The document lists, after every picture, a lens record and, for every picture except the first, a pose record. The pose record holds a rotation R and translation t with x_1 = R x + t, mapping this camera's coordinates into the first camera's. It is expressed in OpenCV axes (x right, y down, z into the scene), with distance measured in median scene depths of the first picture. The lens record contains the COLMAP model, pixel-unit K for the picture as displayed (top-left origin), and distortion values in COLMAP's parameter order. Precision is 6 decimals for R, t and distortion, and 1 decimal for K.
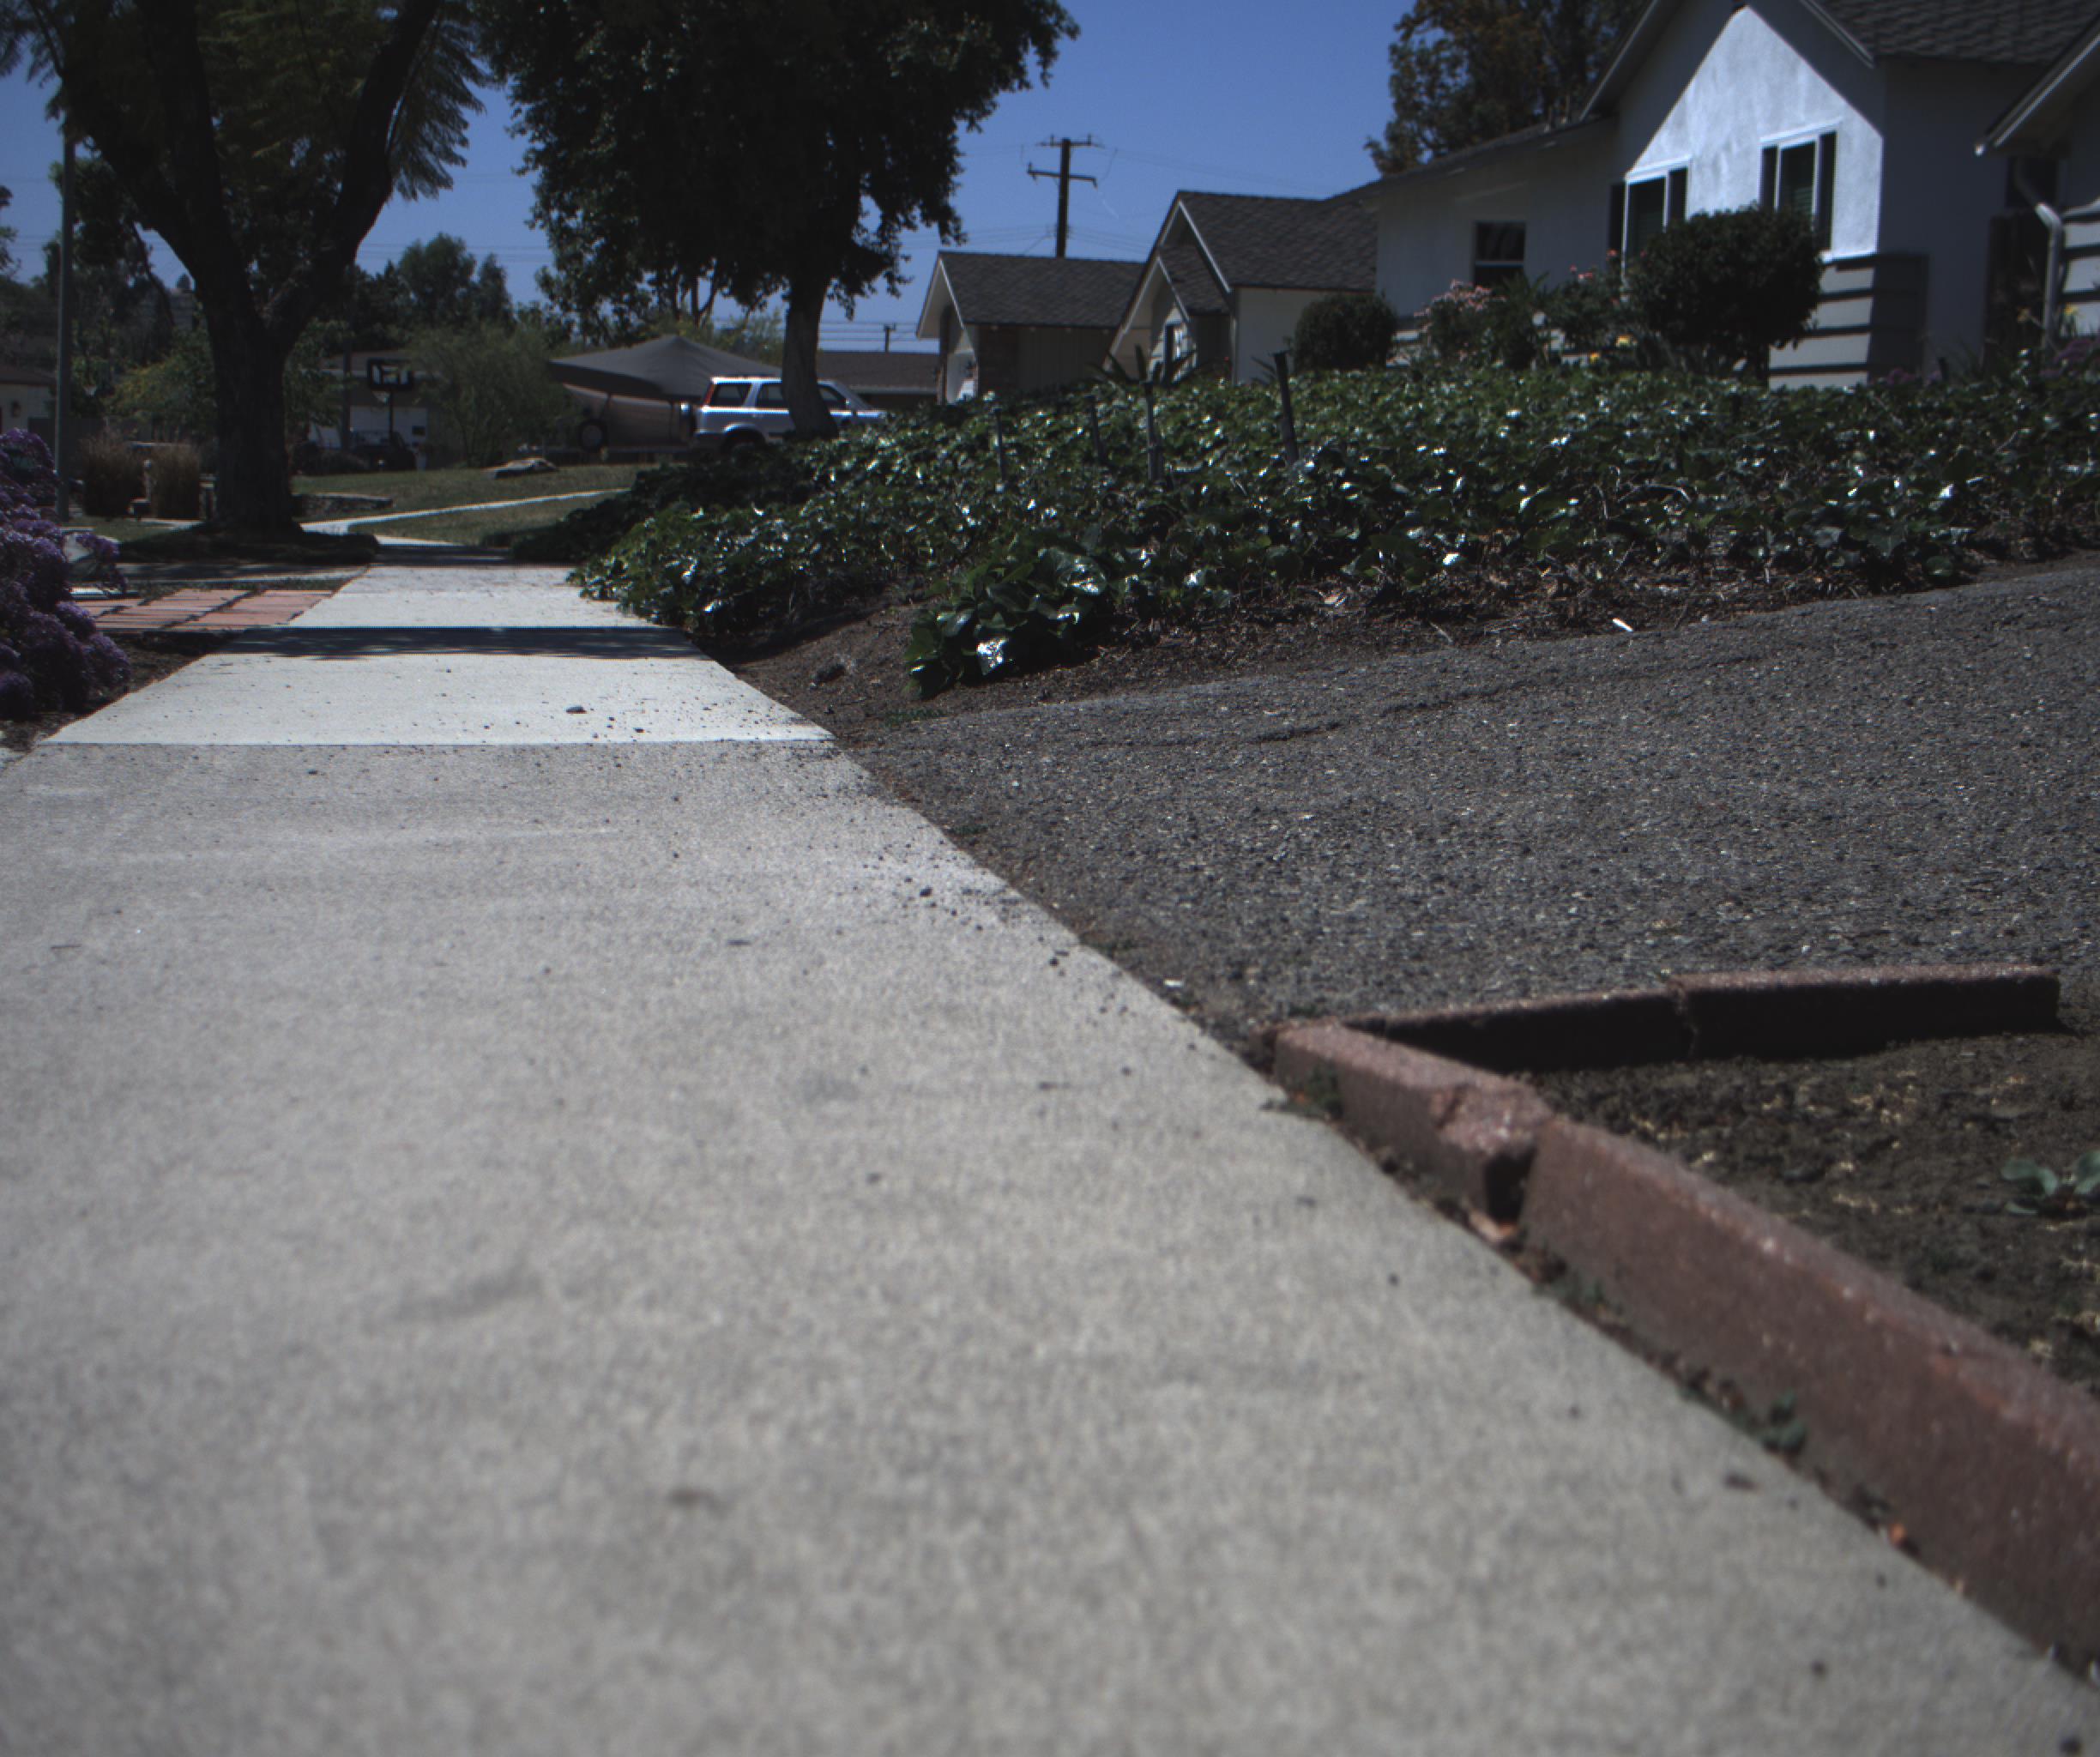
lens RADIAL K [[3969.0, 0, 1050.0], [0, 3969.0, 878.5], [0, 0, 1]] dist [-0.180210, 0.884686]
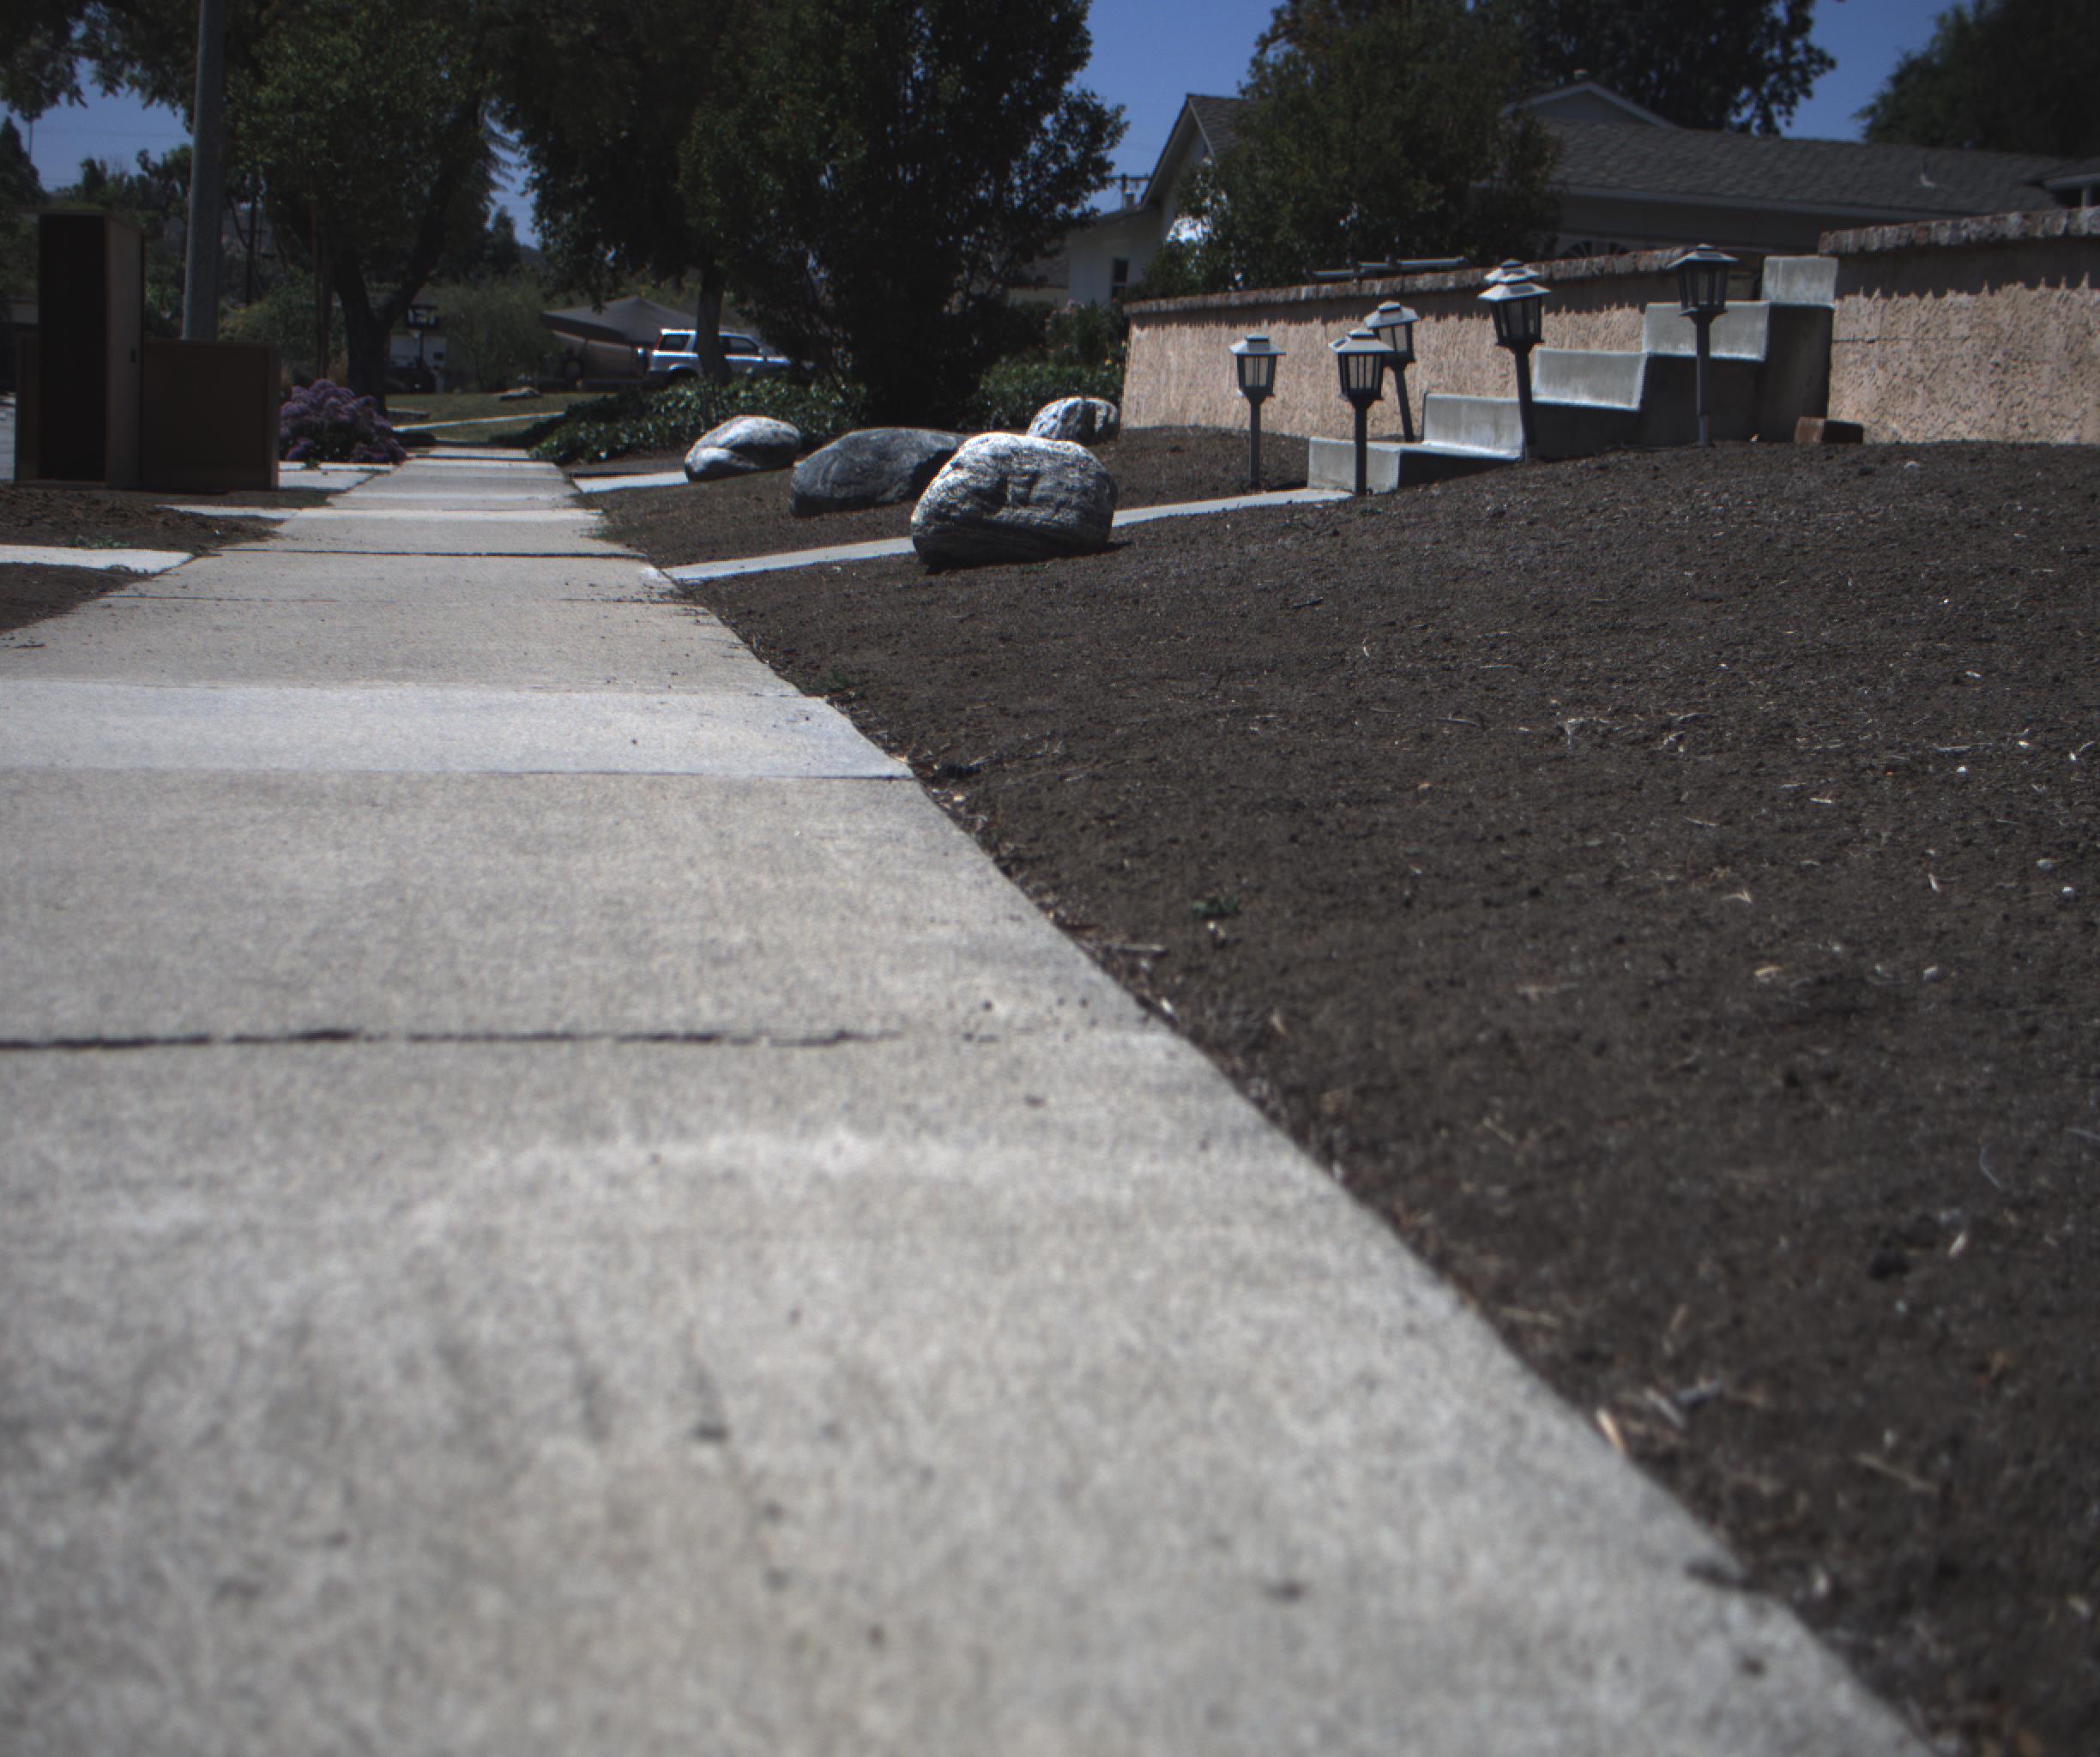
lens RADIAL K [[3969.0, 0, 1050.0], [0, 3969.0, 878.5], [0, 0, 1]] dist [-0.180210, 0.884686]
pose [[0.999628, 0.027268, 0.001023, 0.074132], [-0.027282, 0.999471, 0.017695, 0.048896], [-0.000540, -0.017716, 0.999843, -0.517249]]
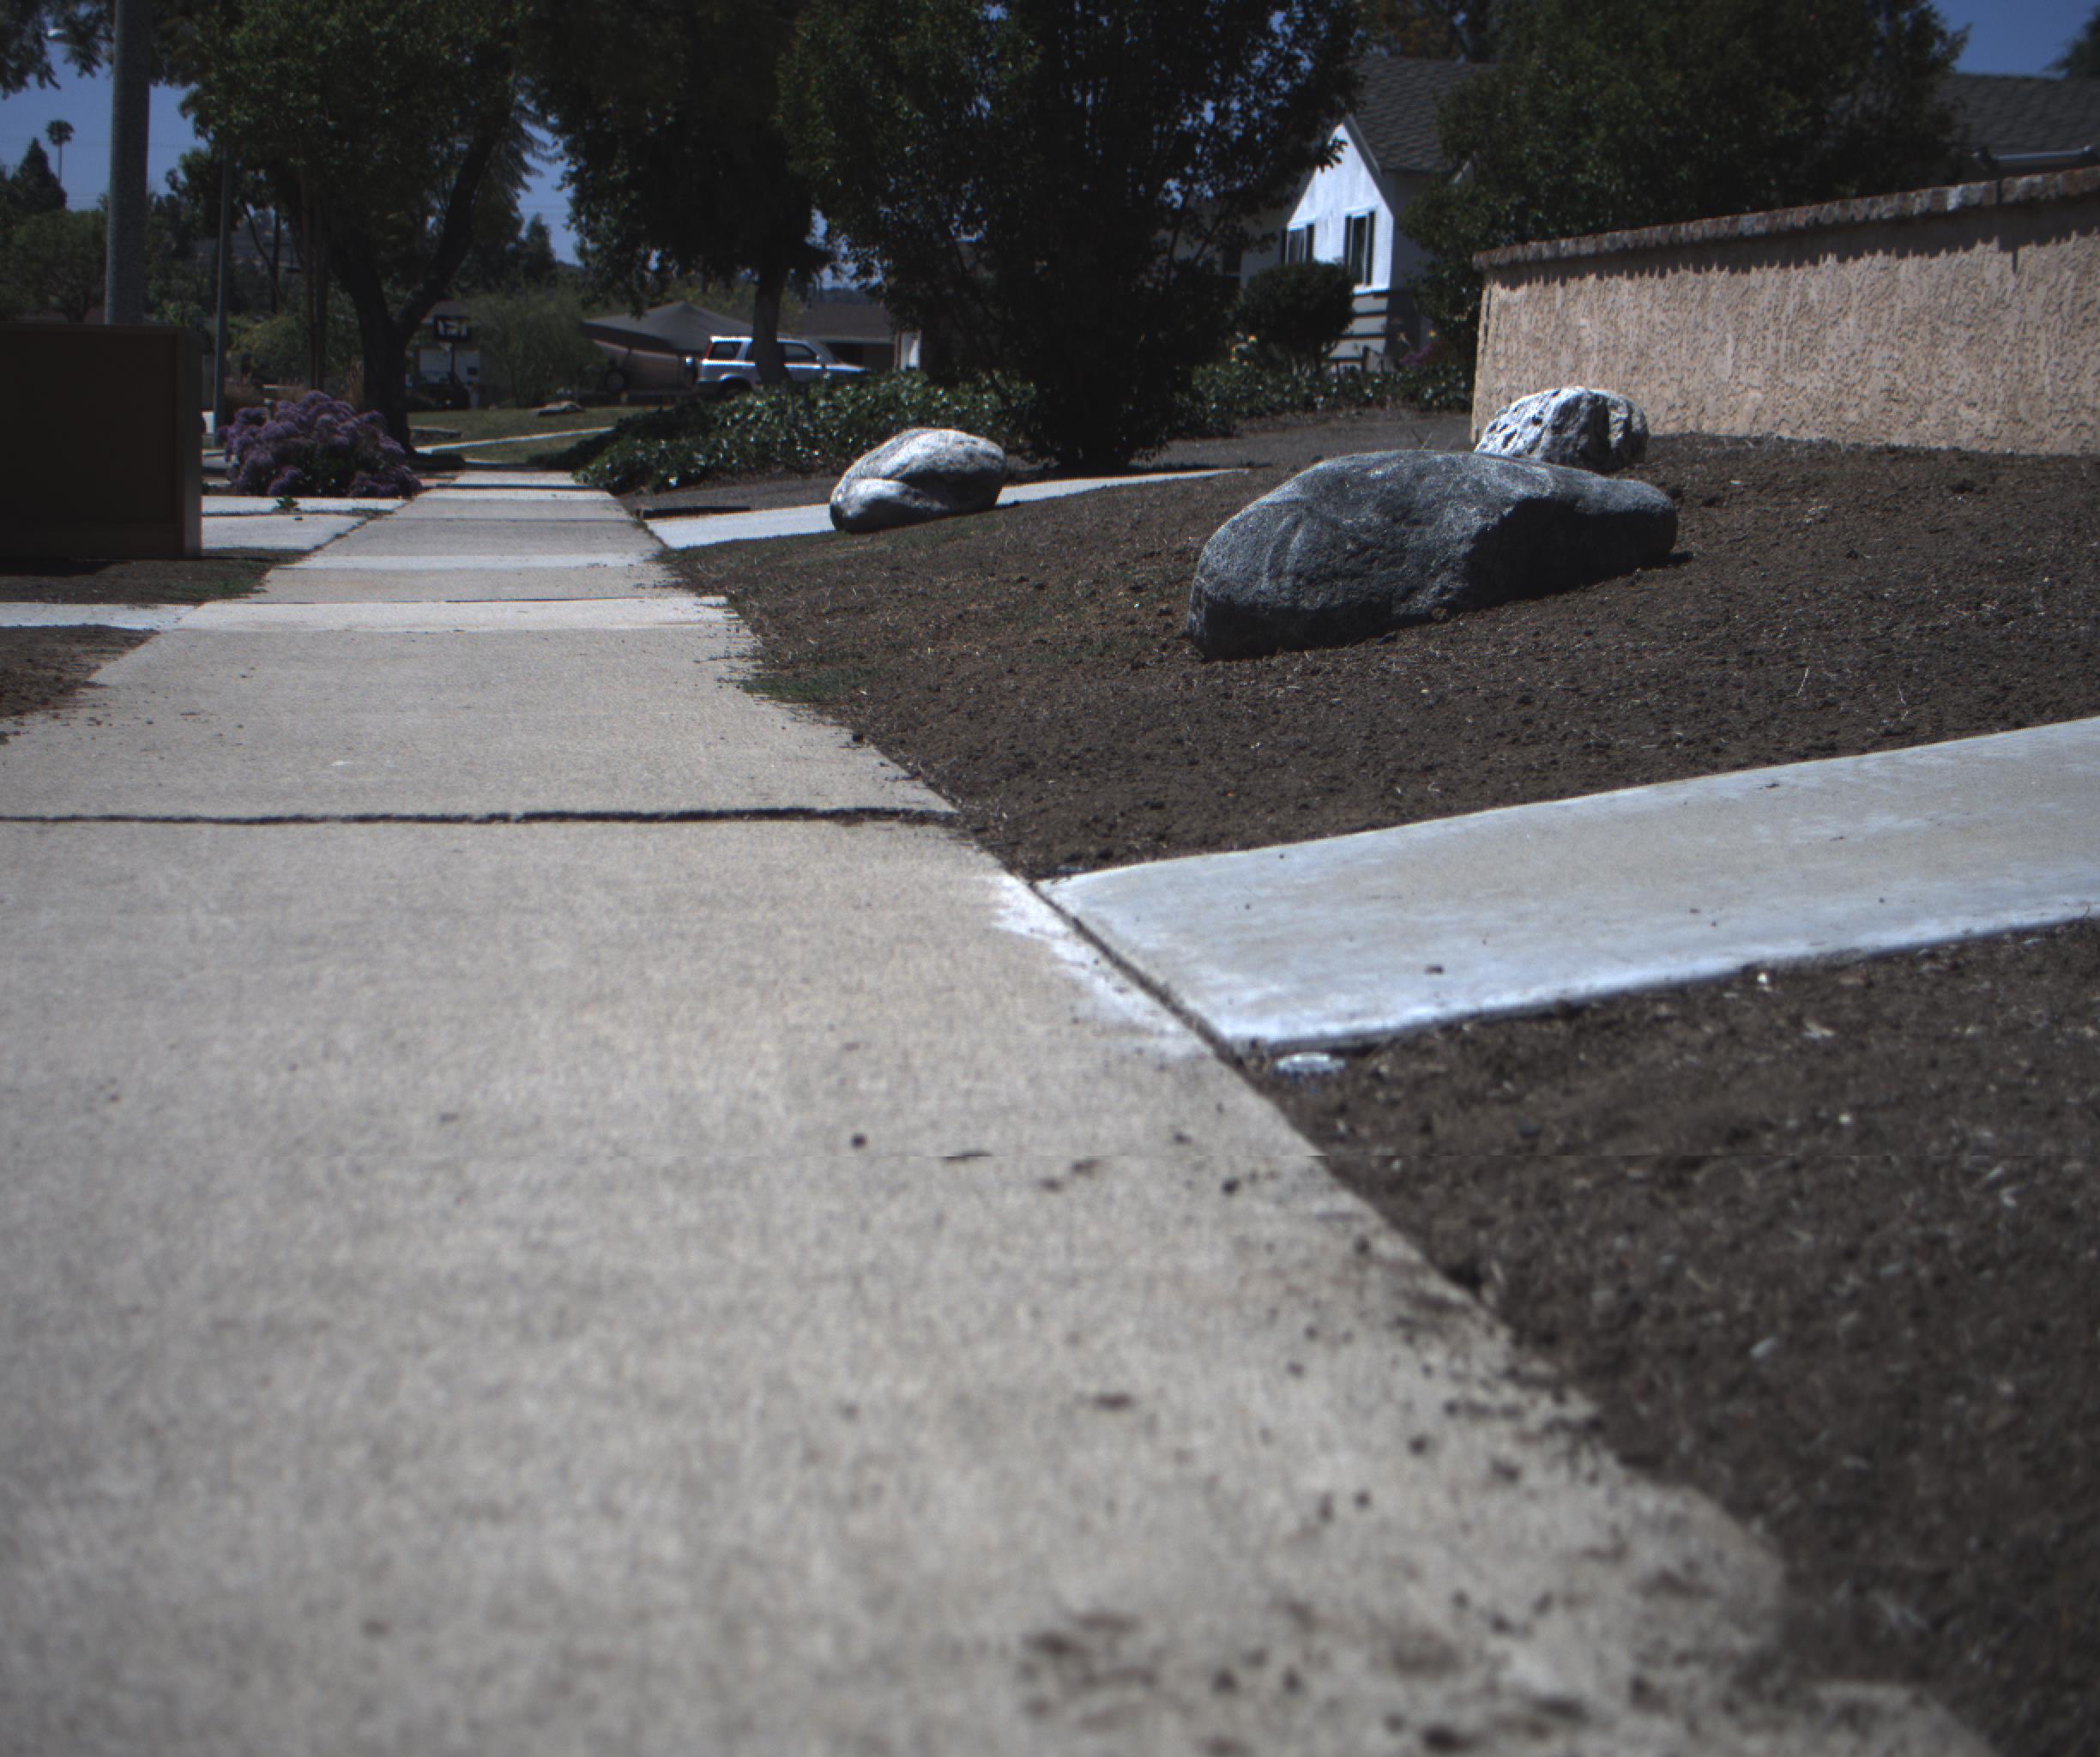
lens RADIAL K [[3969.0, 0, 1050.0], [0, 3969.0, 878.5], [0, 0, 1]] dist [-0.180210, 0.884686]
pose [[0.999886, 0.011211, -0.010162, 0.053160], [-0.011048, 0.999811, 0.015982, 0.034817], [0.010339, -0.015868, 0.999821, -0.371113]]
